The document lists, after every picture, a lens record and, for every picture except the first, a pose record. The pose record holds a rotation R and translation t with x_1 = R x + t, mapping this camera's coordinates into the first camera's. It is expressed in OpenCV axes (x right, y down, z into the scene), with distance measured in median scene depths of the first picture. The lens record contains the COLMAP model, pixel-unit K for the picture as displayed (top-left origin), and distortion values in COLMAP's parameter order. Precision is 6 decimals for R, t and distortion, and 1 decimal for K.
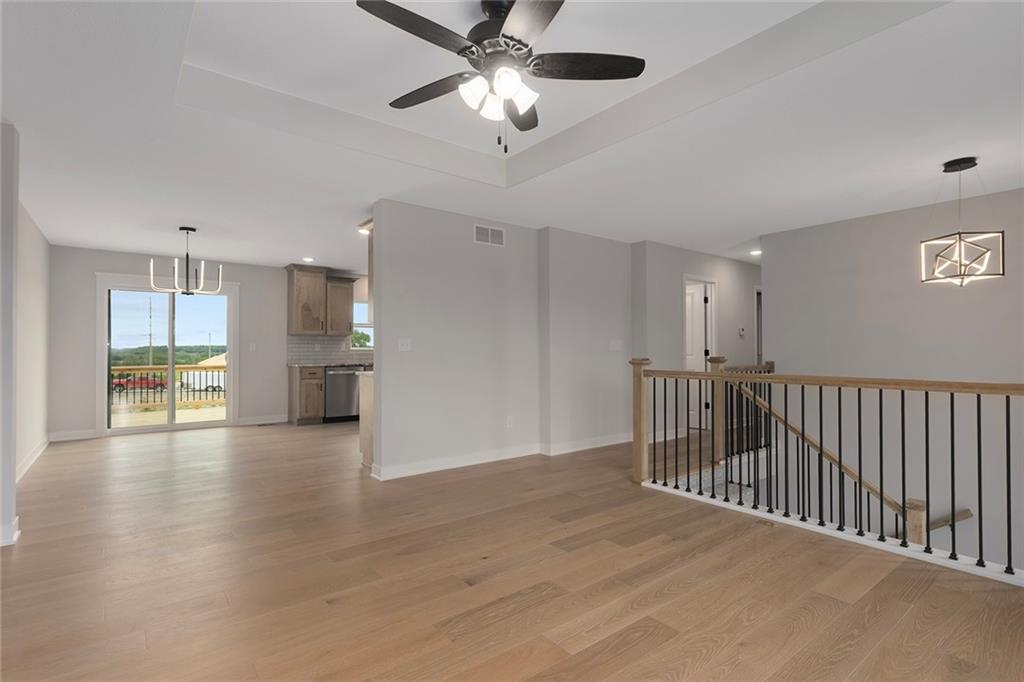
lens RADIAL K [[490.9, 0, 508.9], [0, 490.9, 343.8], [0, 0, 1]] dist [-0.000636, 0.002320]
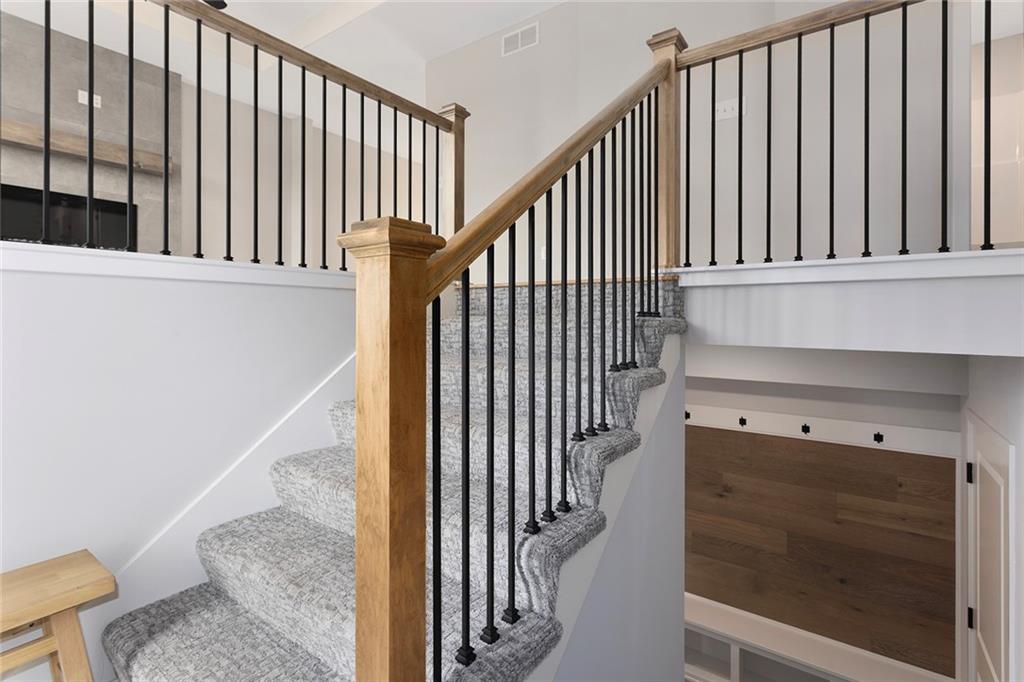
lens RADIAL K [[490.9, 0, 505.9], [0, 490.9, 315.2], [0, 0, 1]] dist [-0.000636, 0.002320]
pose [[0.261002, 0.009490, -0.965292, 0.705604], [0.005008, 0.999925, 0.011184, 0.226024], [0.965325, -0.007753, 0.260935, 0.663564]]
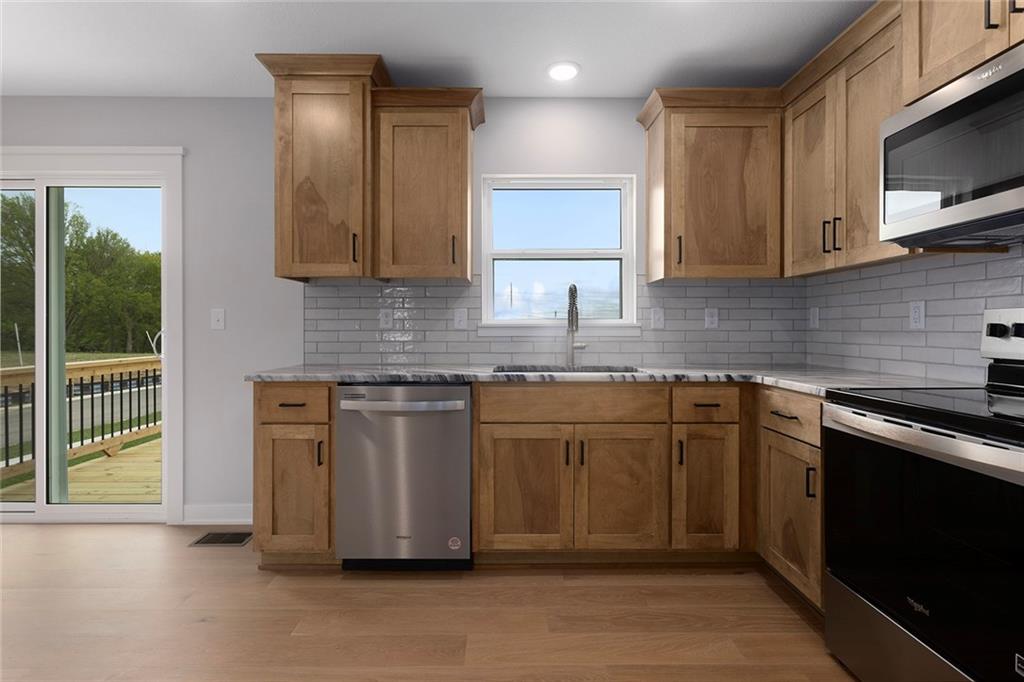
lens RADIAL K [[490.9, 0, 504.1], [0, 490.9, 329.3], [0, 0, 1]] dist [-0.000636, 0.002320]
pose [[0.784915, 0.004188, -0.619589, -0.154997], [0.006331, 0.999871, 0.014778, 0.014579], [0.619571, -0.015522, 0.784787, 1.113669]]
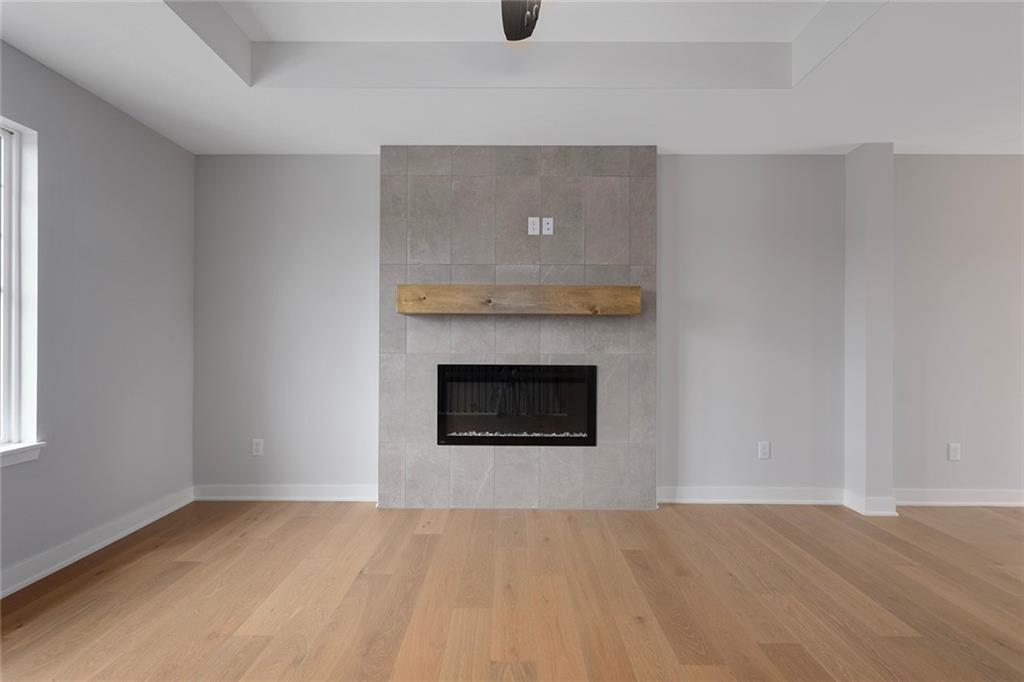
lens RADIAL K [[490.9, 0, 503.9], [0, 490.9, 341.4], [0, 0, 1]] dist [-0.000636, 0.002320]
pose [[-0.622063, -0.000005, -0.782967, 0.195613], [0.004647, 0.999982, -0.003698, 0.004582], [0.782953, -0.005939, -0.622052, 0.529754]]
